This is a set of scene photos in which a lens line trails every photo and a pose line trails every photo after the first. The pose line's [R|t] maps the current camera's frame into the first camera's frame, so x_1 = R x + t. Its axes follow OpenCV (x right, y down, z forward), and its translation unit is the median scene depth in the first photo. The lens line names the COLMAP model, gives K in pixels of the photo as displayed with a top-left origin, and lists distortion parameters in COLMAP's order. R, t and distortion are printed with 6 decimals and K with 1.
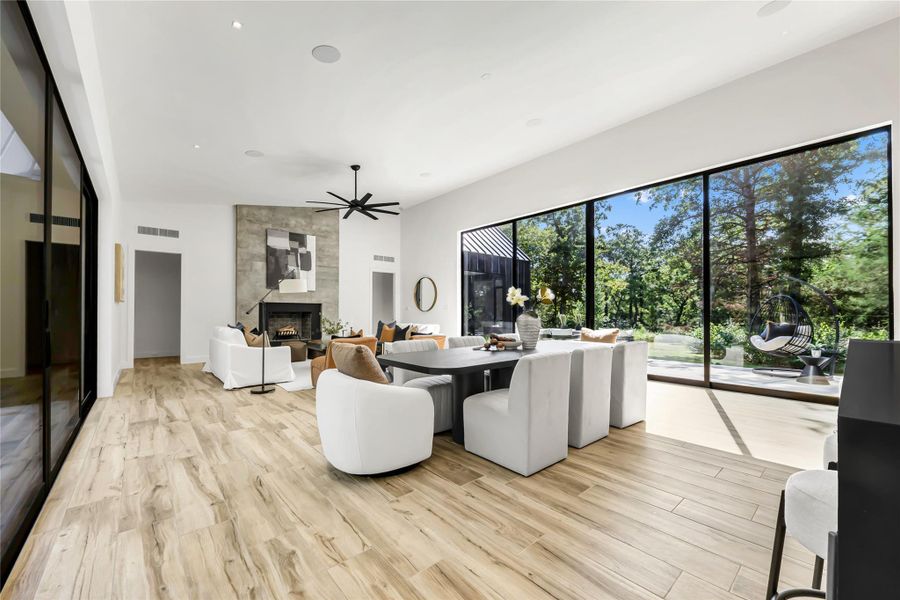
lens RADIAL K [[355.1, 0, 449.6], [0, 355.1, 306.8], [0, 0, 1]] dist [0.000398, 0.000017]
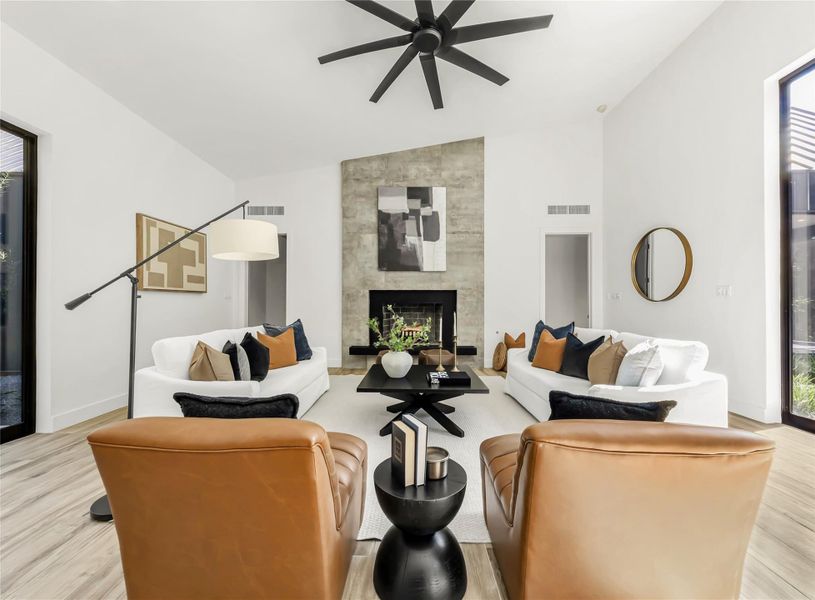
lens RADIAL K [[325.4, 0, 405.6], [0, 325.4, 302.9], [0, 0, 1]] dist [0.003175, -0.000285]
pose [[0.738579, -0.006063, -0.674140, -0.032104], [0.007630, 0.999971, -0.000633, 0.013406], [0.674124, -0.004676, 0.738604, 0.526461]]
